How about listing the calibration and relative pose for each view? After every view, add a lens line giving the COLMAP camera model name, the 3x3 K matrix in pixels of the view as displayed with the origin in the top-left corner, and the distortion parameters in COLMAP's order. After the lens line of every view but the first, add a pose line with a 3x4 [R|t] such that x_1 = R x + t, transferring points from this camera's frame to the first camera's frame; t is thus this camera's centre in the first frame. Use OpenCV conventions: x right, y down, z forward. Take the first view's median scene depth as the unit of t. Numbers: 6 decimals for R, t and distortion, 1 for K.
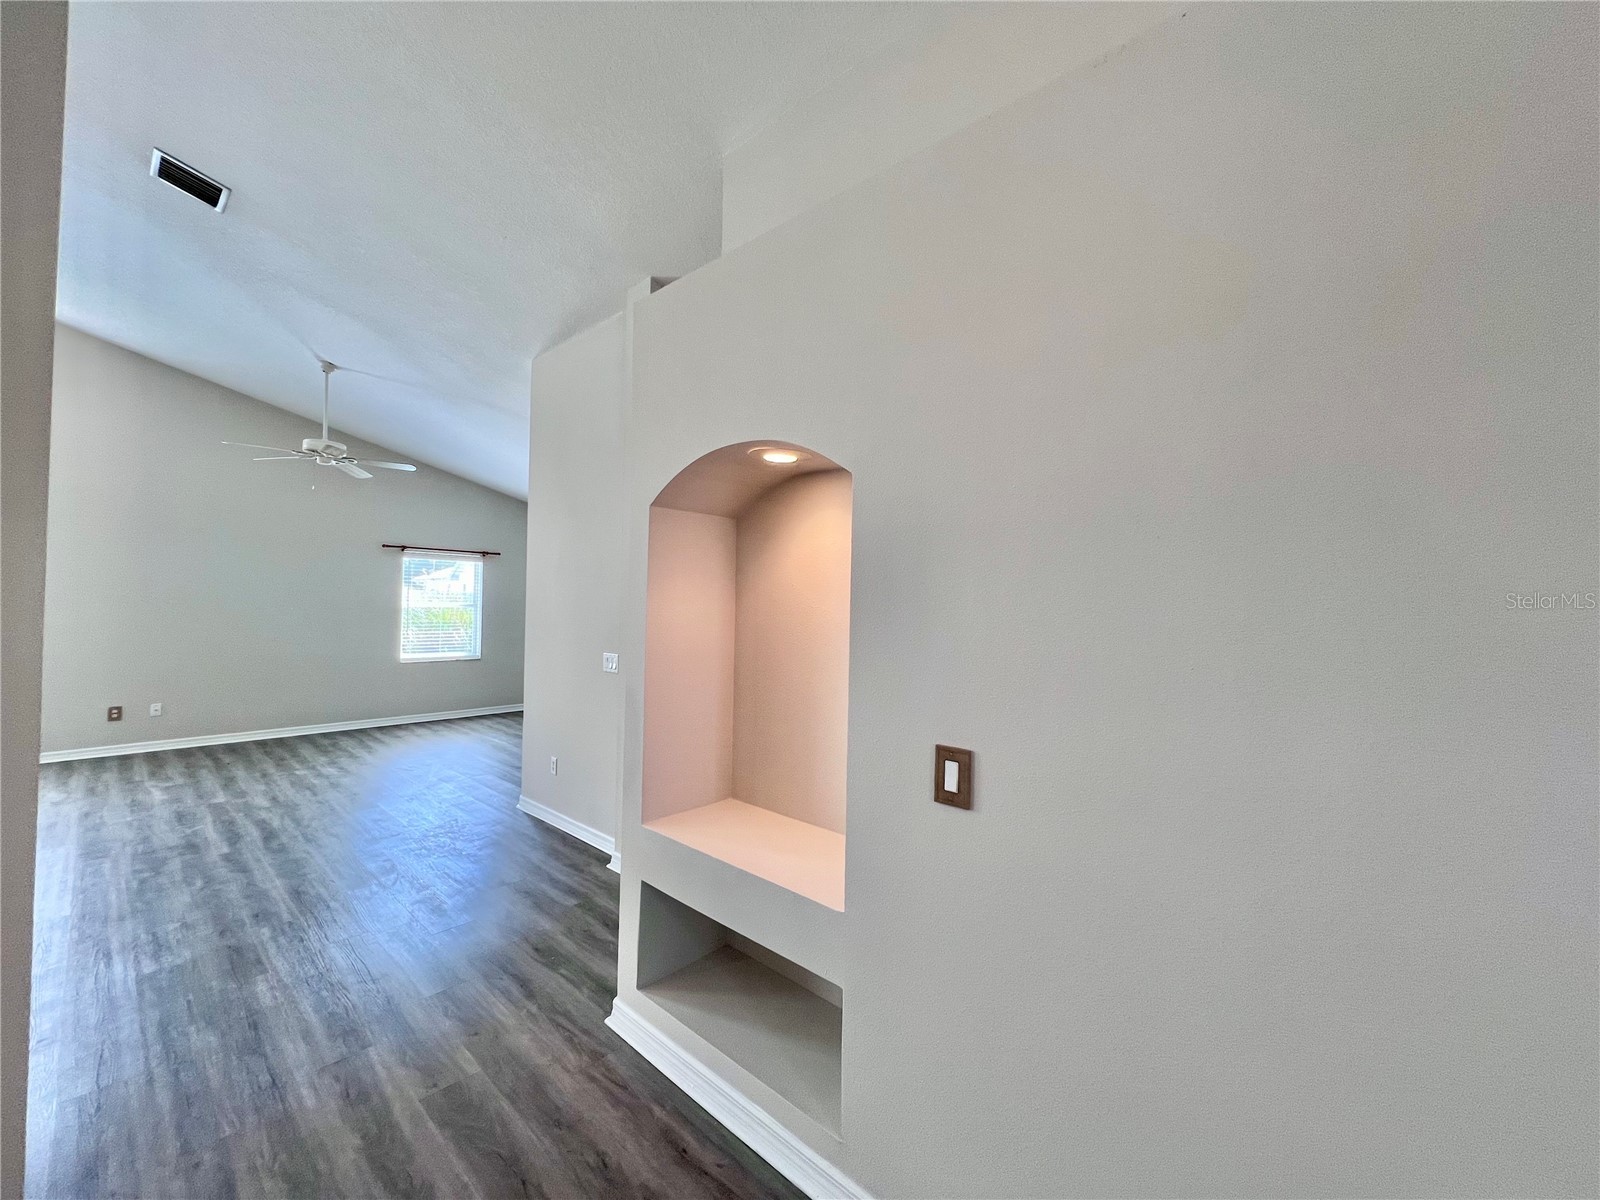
lens RADIAL K [[640.8, 0, 799.7], [0, 640.8, 593.2], [0, 0, 1]] dist [-0.004604, 0.001364]
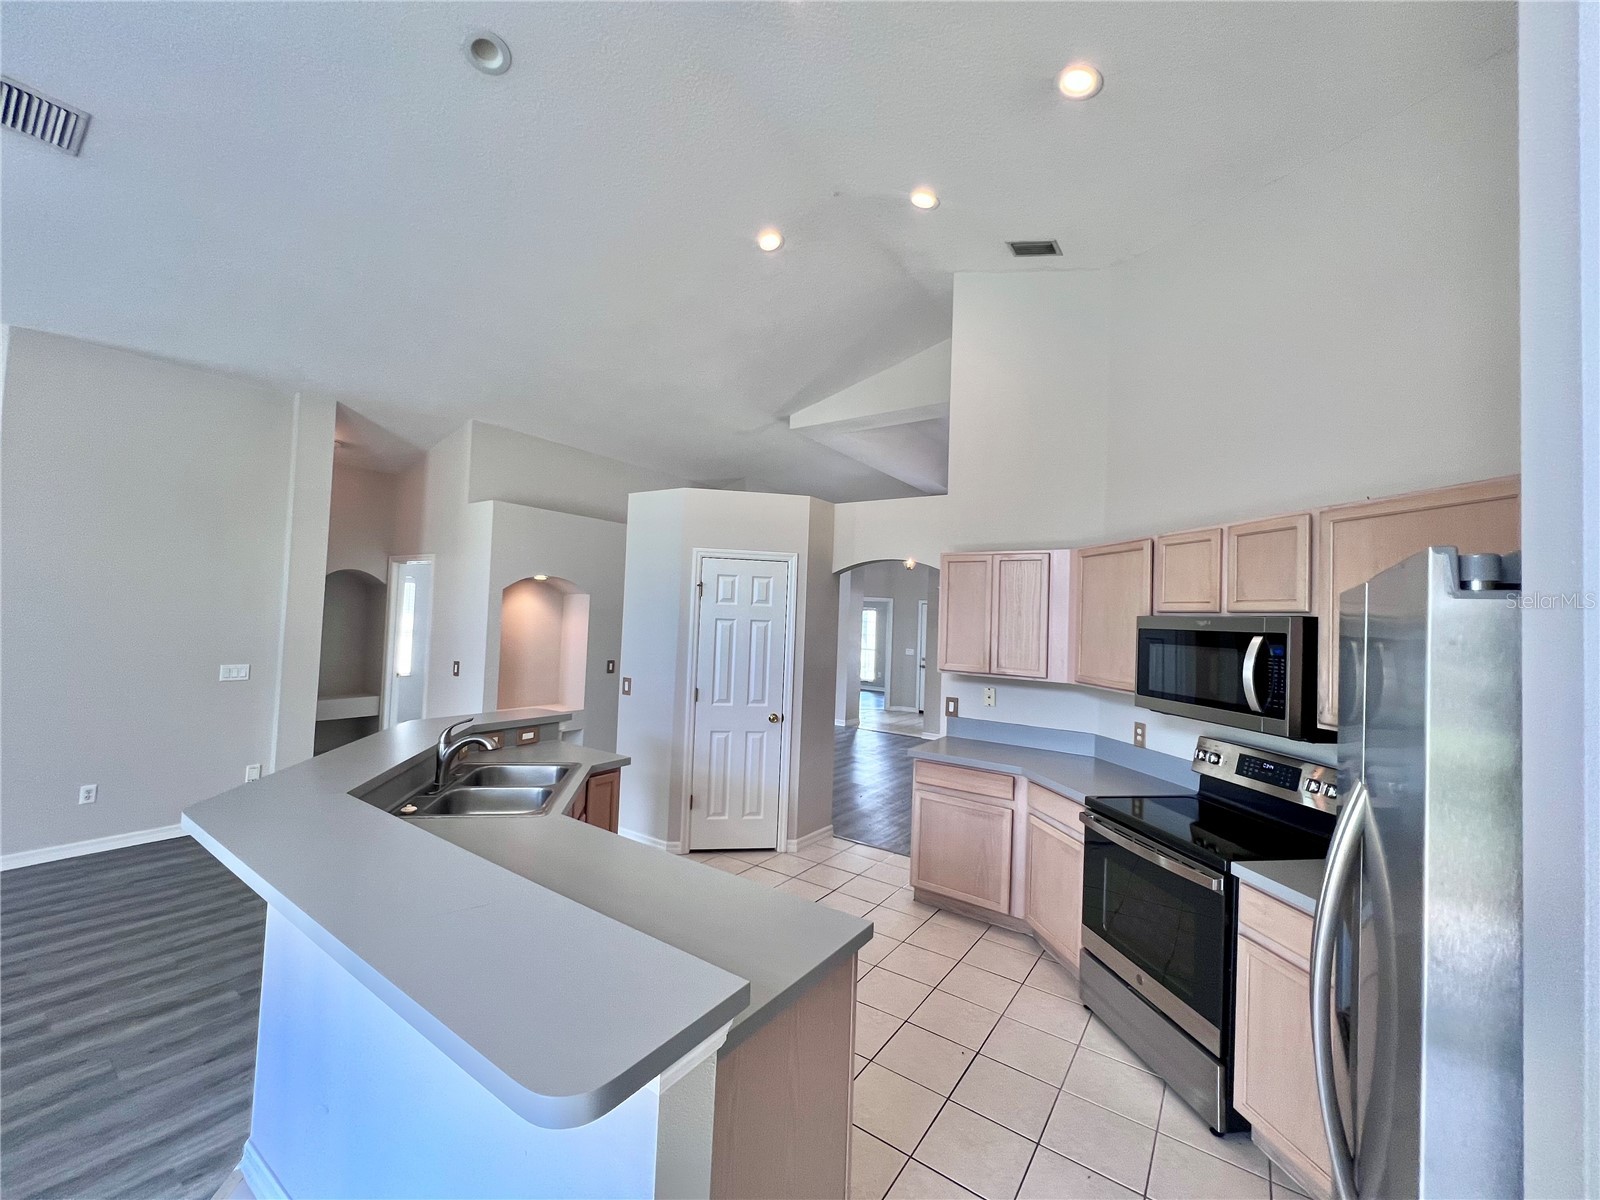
lens RADIAL K [[640.8, 0, 797.4], [0, 640.8, 596.4], [0, 0, 1]] dist [-0.004604, 0.001364]
pose [[-0.127656, 0.009387, 0.991774, -1.562455], [-0.059681, 0.998071, -0.017128, -0.074247], [-0.990021, -0.061376, -0.126849, 0.103495]]
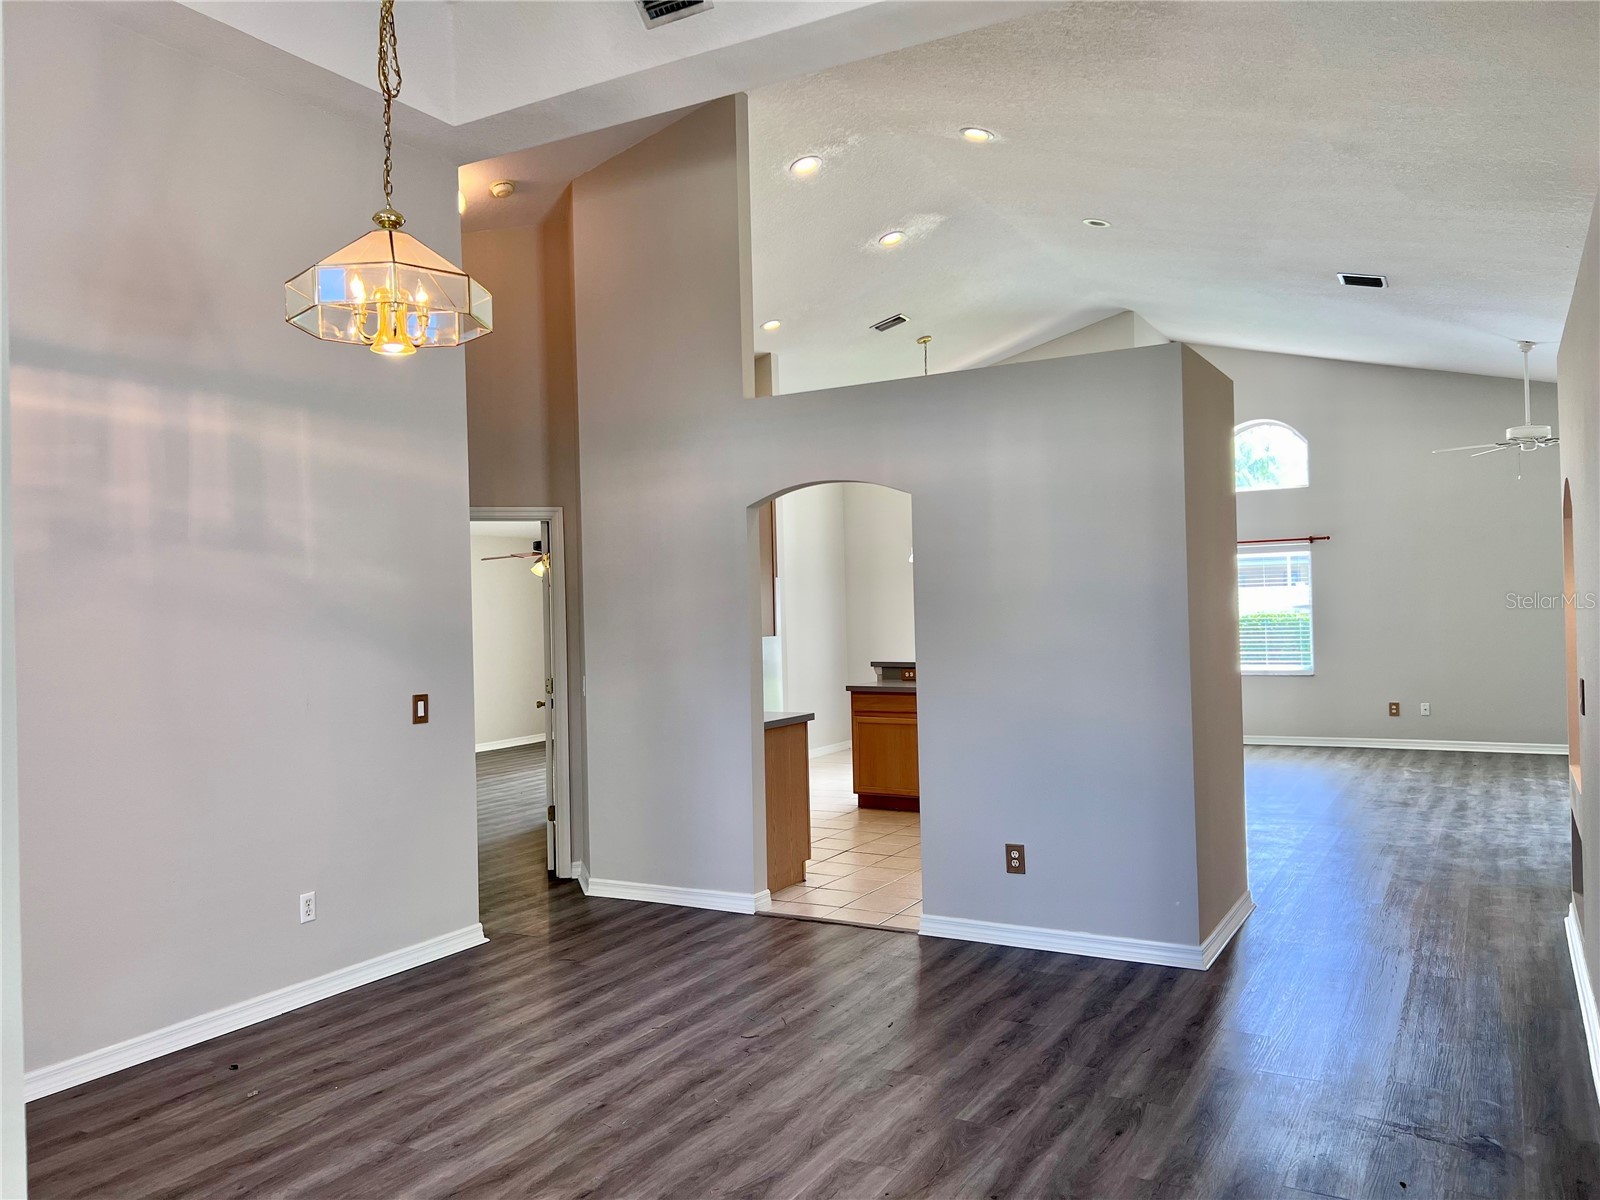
lens RADIAL K [[1203.1, 0, 800.0], [0, 1203.1, 604.9], [0, 0, 1]] dist [0.043911, -0.048184]
pose [[0.213385, -0.026378, -0.976612, 1.004311], [0.045994, 0.998798, -0.016928, 0.005050], [0.975885, -0.041306, 0.214342, -0.566703]]
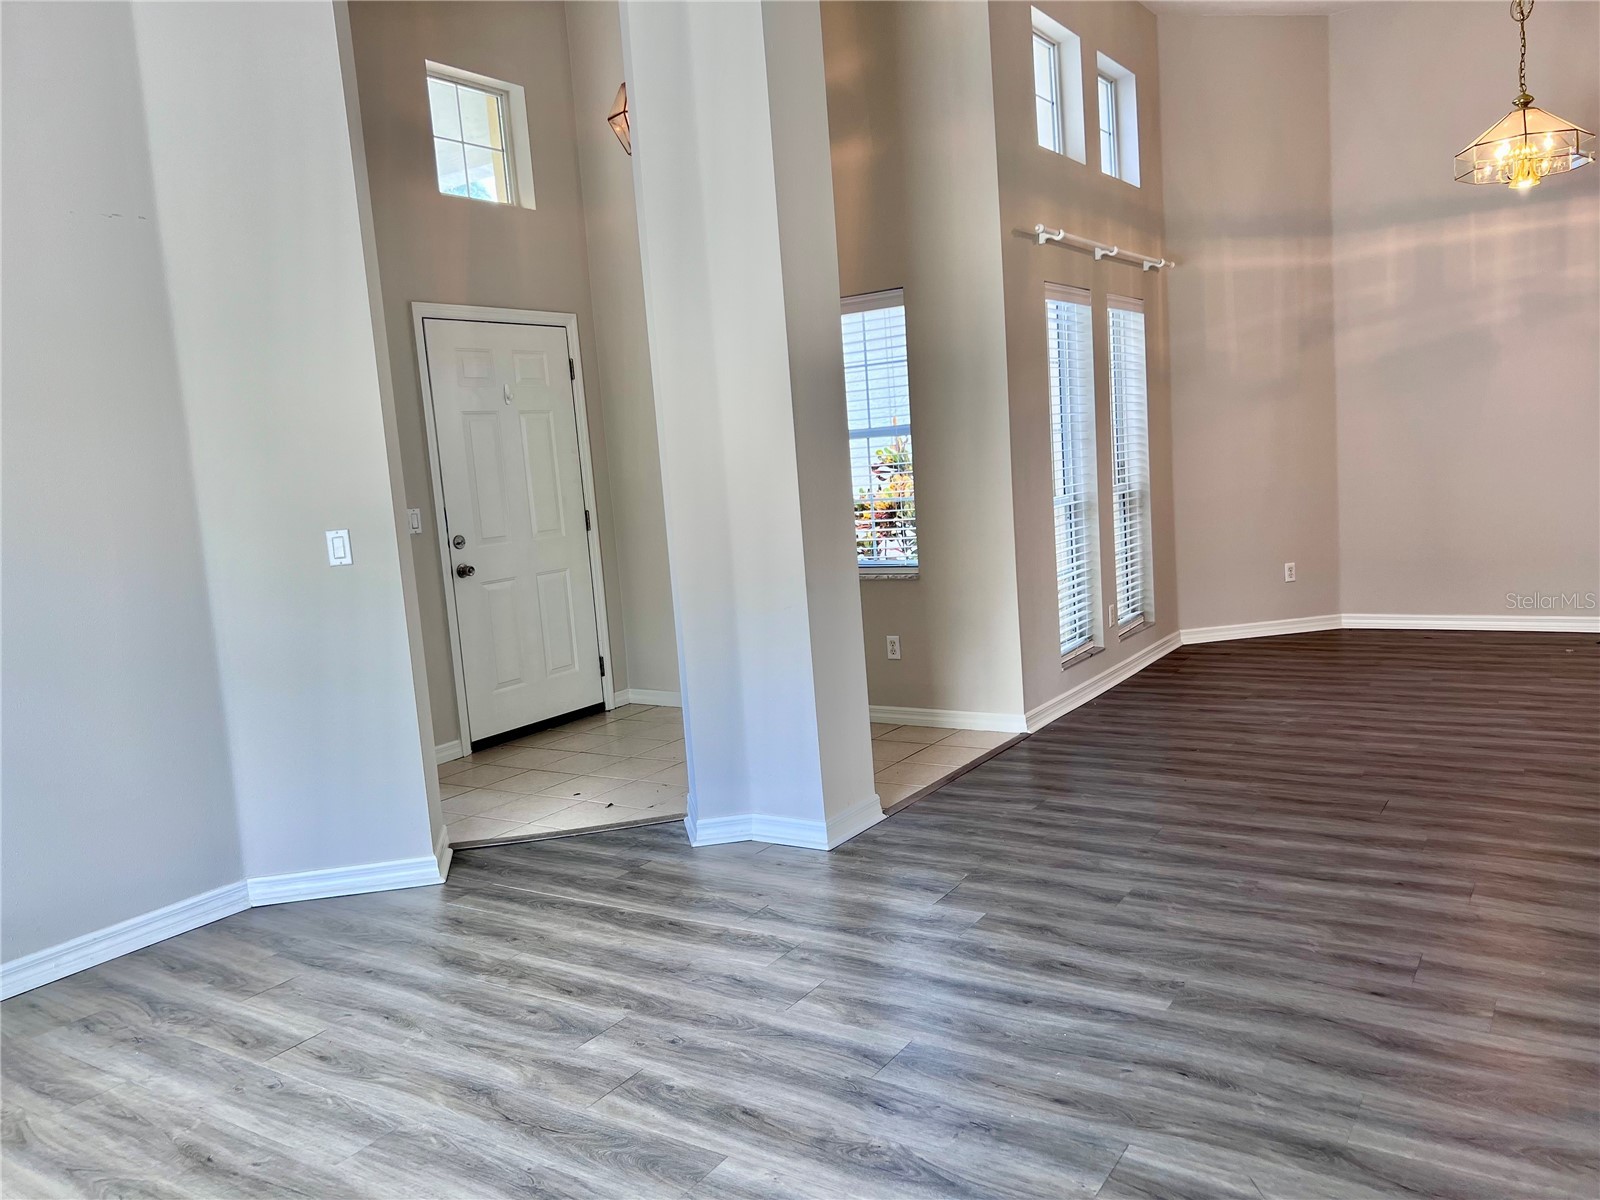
lens RADIAL K [[1203.1, 0, 797.3], [0, 1203.1, 589.3], [0, 0, 1]] dist [0.043911, -0.048184]
pose [[-0.987202, 0.071523, -0.142536, 1.153855], [0.058718, 0.994016, 0.092109, 0.077488], [0.148271, 0.082561, -0.985495, 0.599521]]
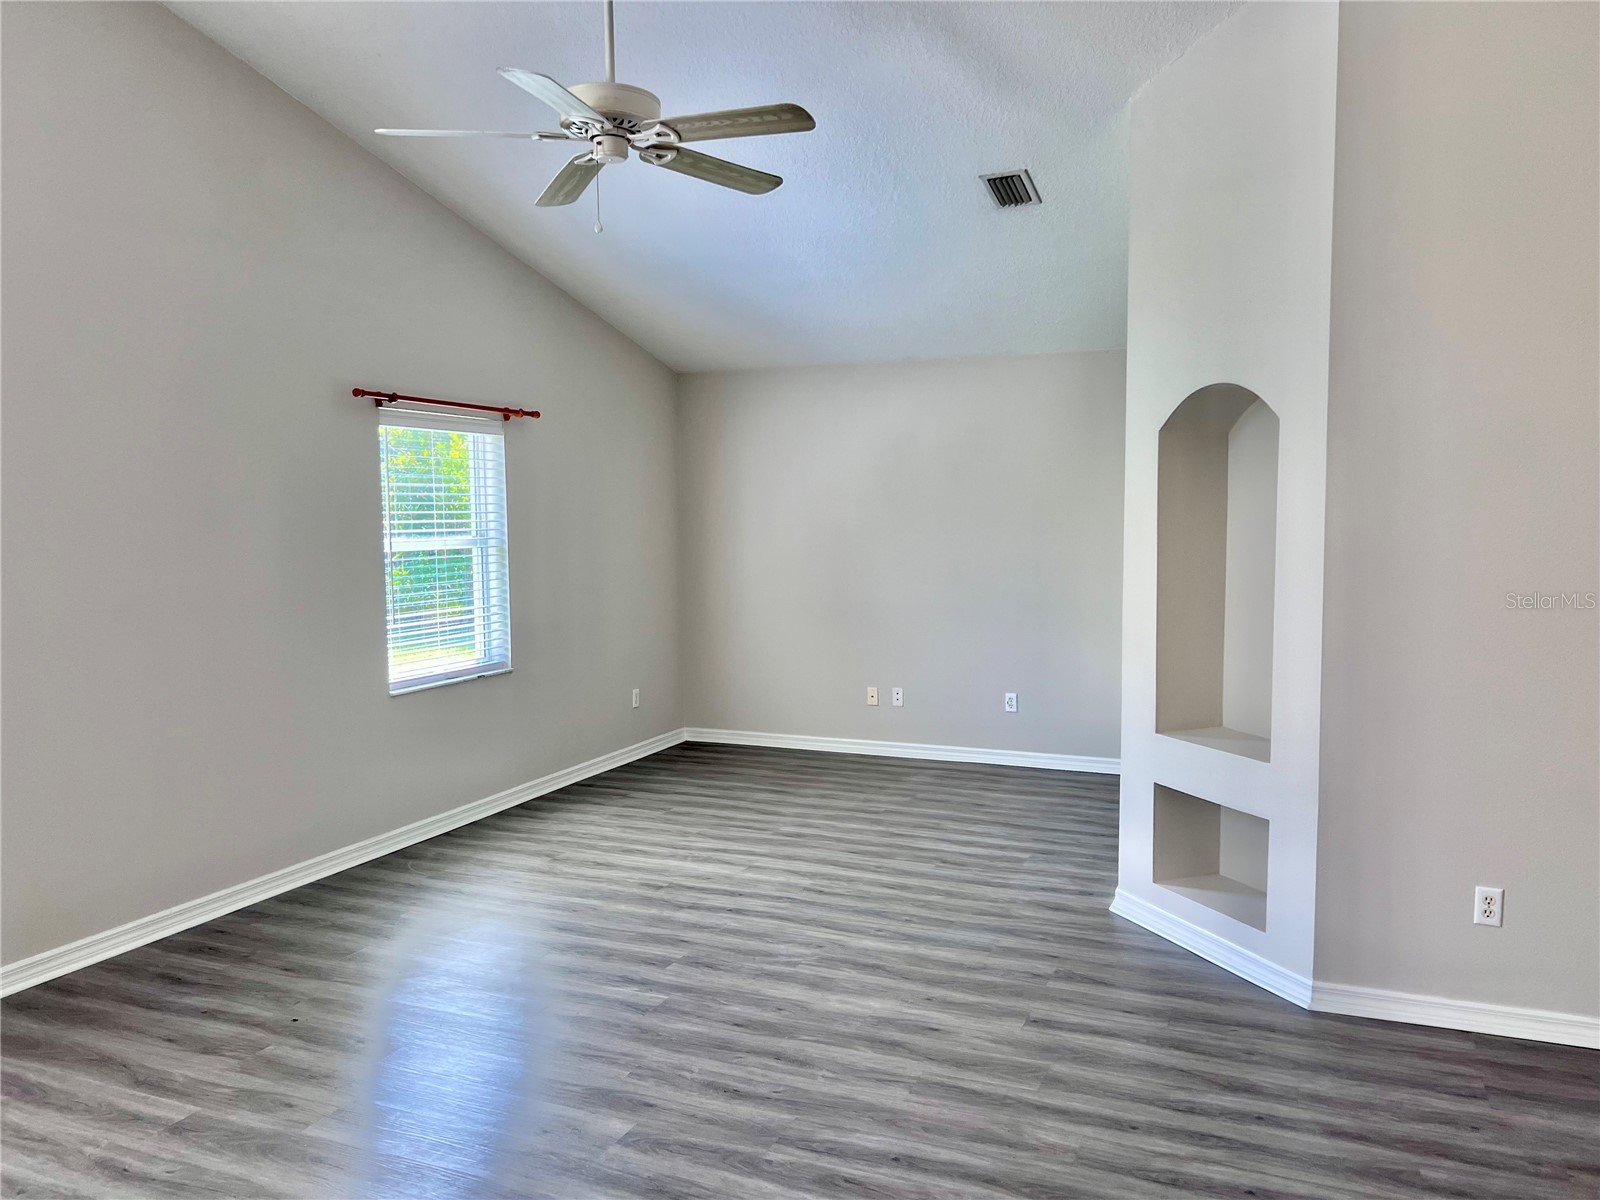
lens RADIAL K [[1203.1, 0, 810.6], [0, 1203.1, 607.1], [0, 0, 1]] dist [0.043911, -0.048184]
pose [[0.942041, -0.053081, 0.331273, -1.164361], [0.018856, 0.994221, 0.105687, -0.033710], [-0.334968, -0.093315, 0.937597, 0.419668]]
